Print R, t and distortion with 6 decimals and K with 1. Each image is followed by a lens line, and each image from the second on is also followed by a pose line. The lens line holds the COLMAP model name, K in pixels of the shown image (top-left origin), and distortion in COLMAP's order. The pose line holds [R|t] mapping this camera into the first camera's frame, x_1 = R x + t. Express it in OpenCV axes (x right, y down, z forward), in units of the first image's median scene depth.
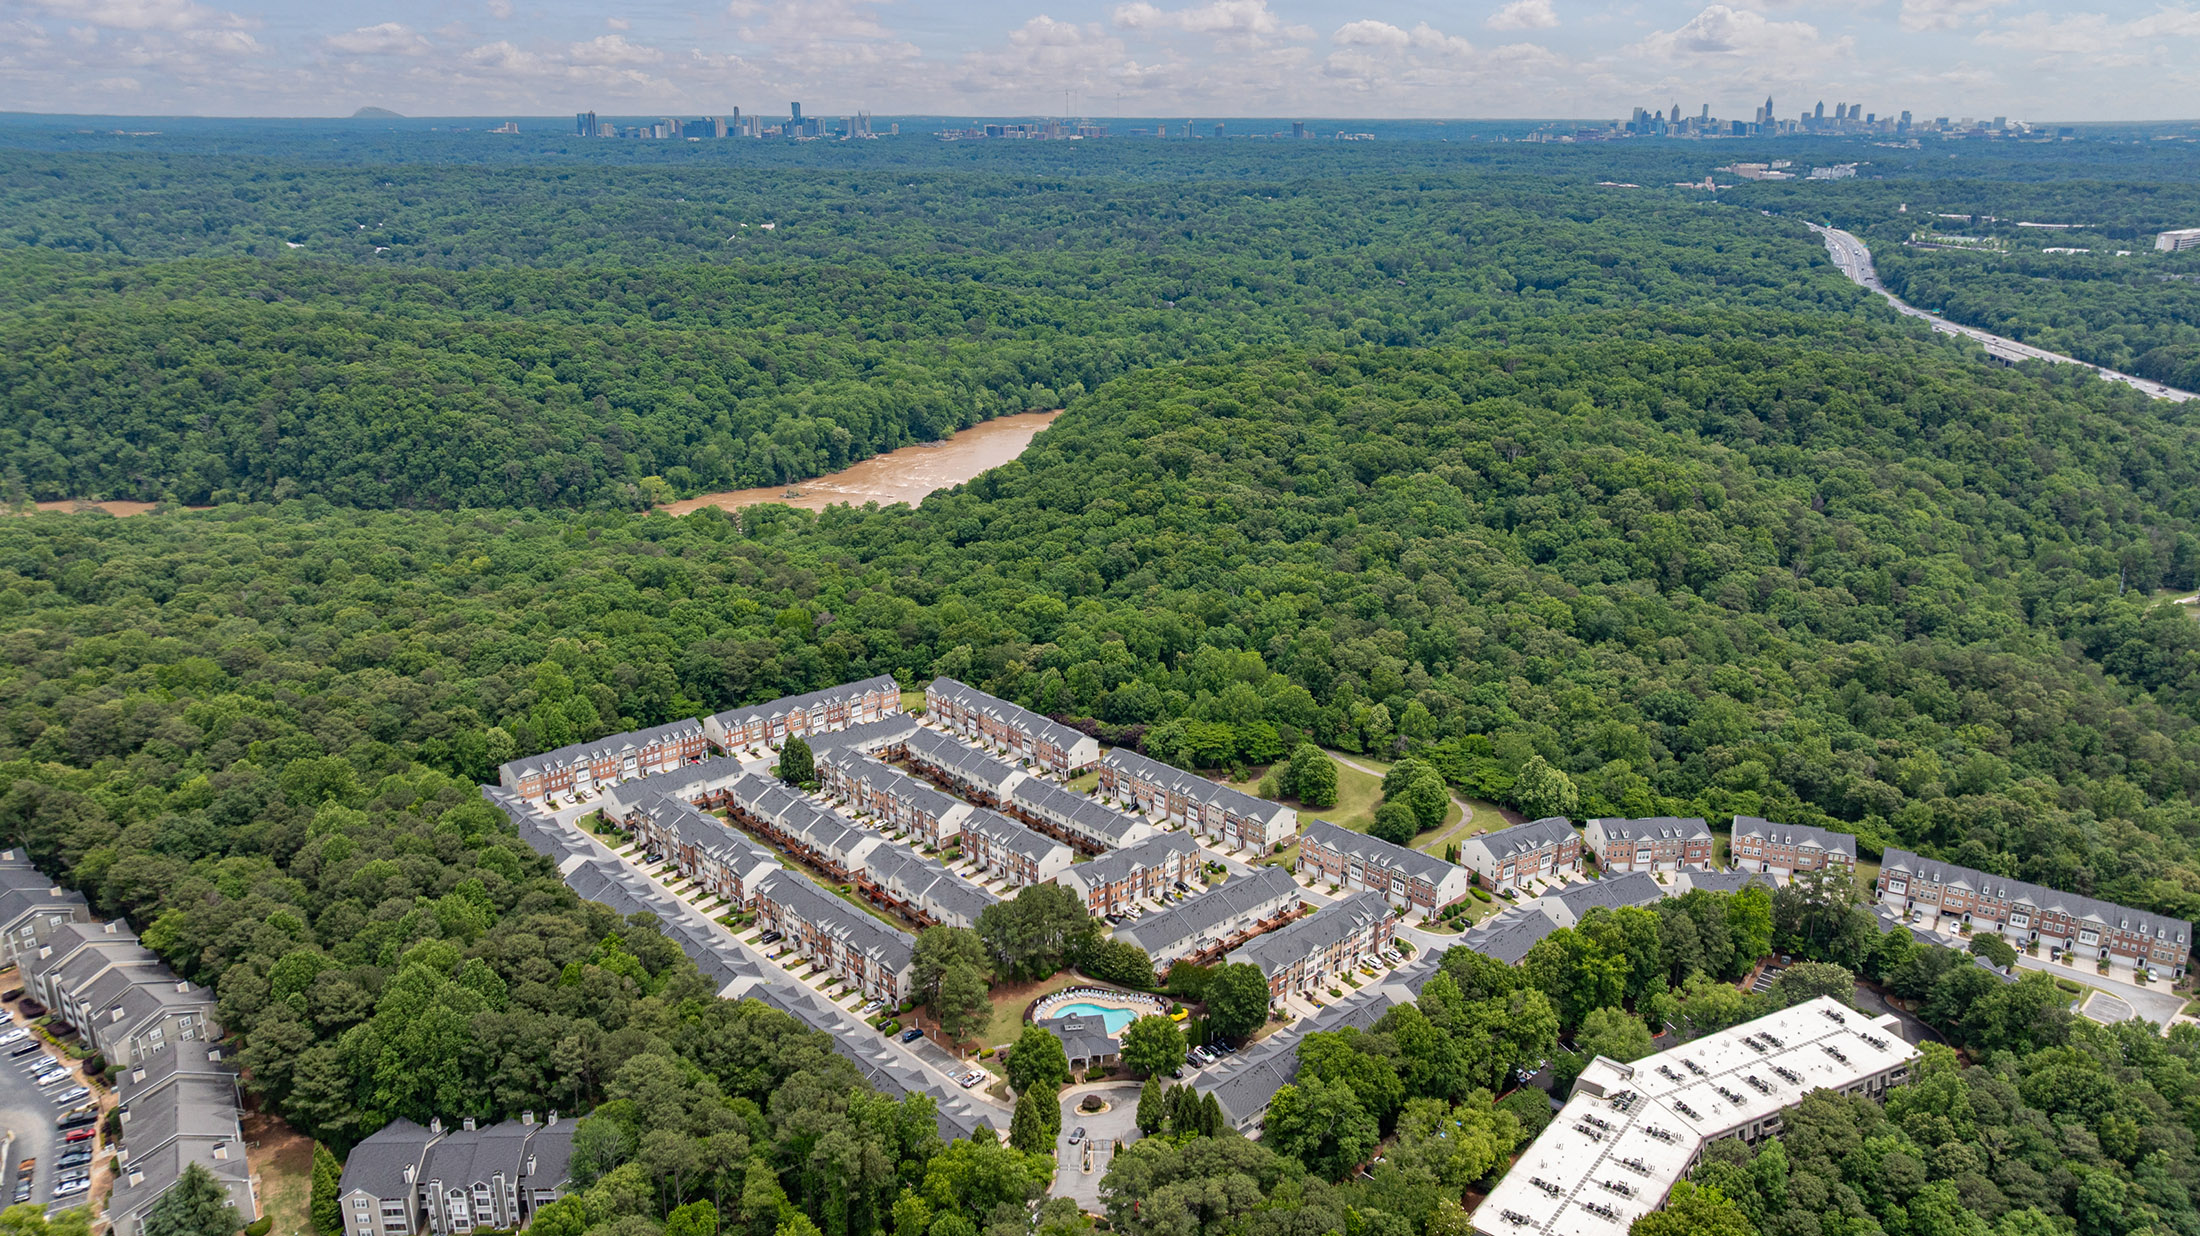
lens RADIAL K [[1527.0, 0, 1102.0], [0, 1527.0, 613.8], [0, 0, 1]] dist [-0.032091, 0.019980]
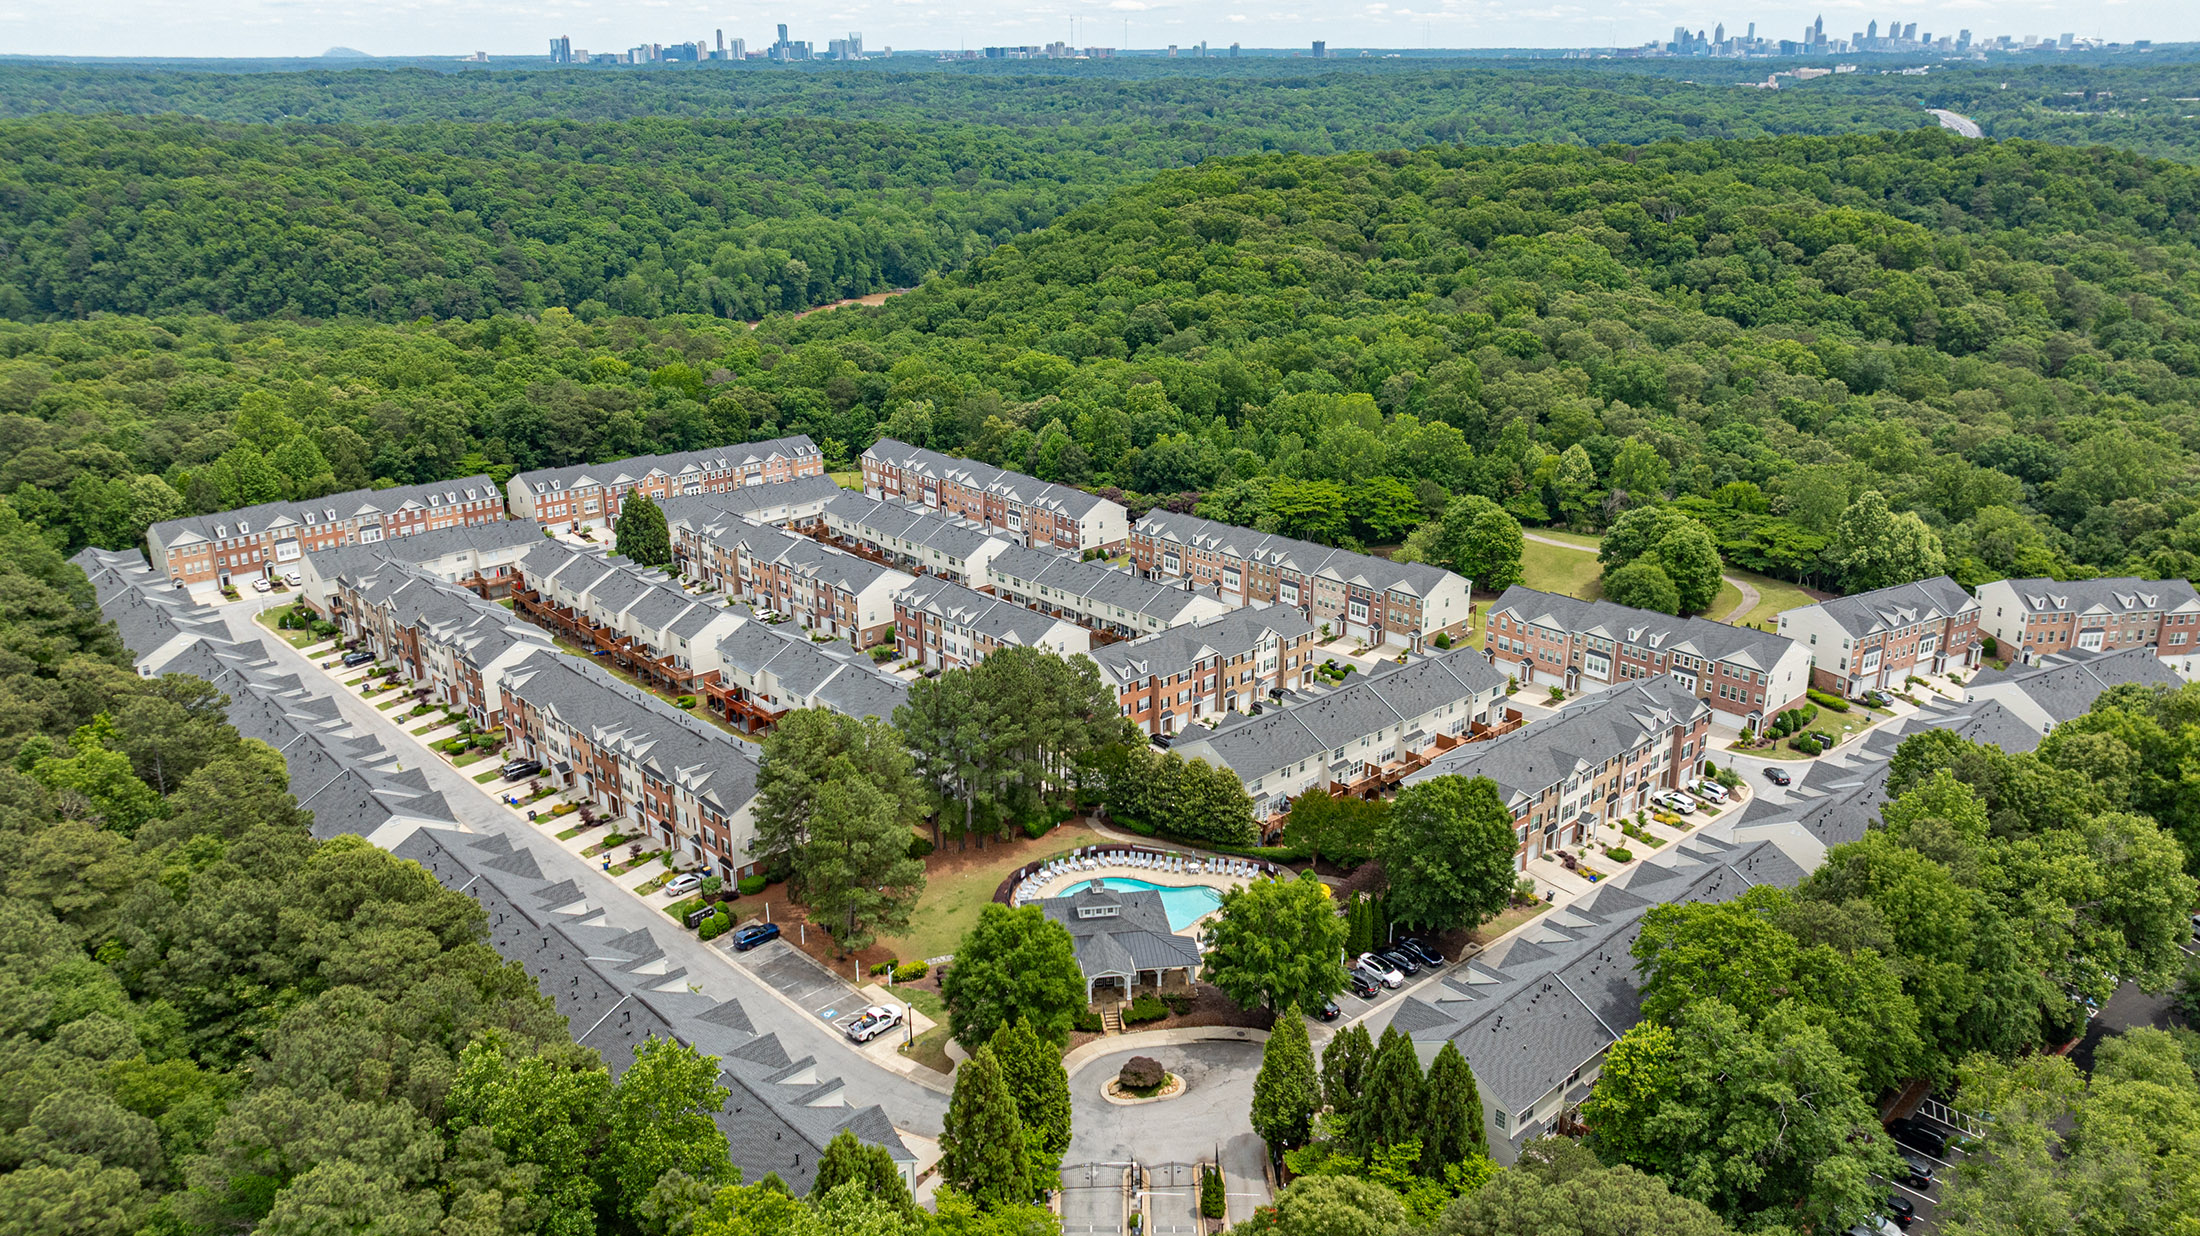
lens RADIAL K [[1527.0, 0, 1101.3], [0, 1527.0, 621.9], [0, 0, 1]] dist [-0.032091, 0.019980]
pose [[0.999956, -0.006993, -0.006225, -0.009023], [0.007087, 0.999860, 0.015129, 0.115764], [0.006119, -0.015172, 0.999866, 0.354591]]
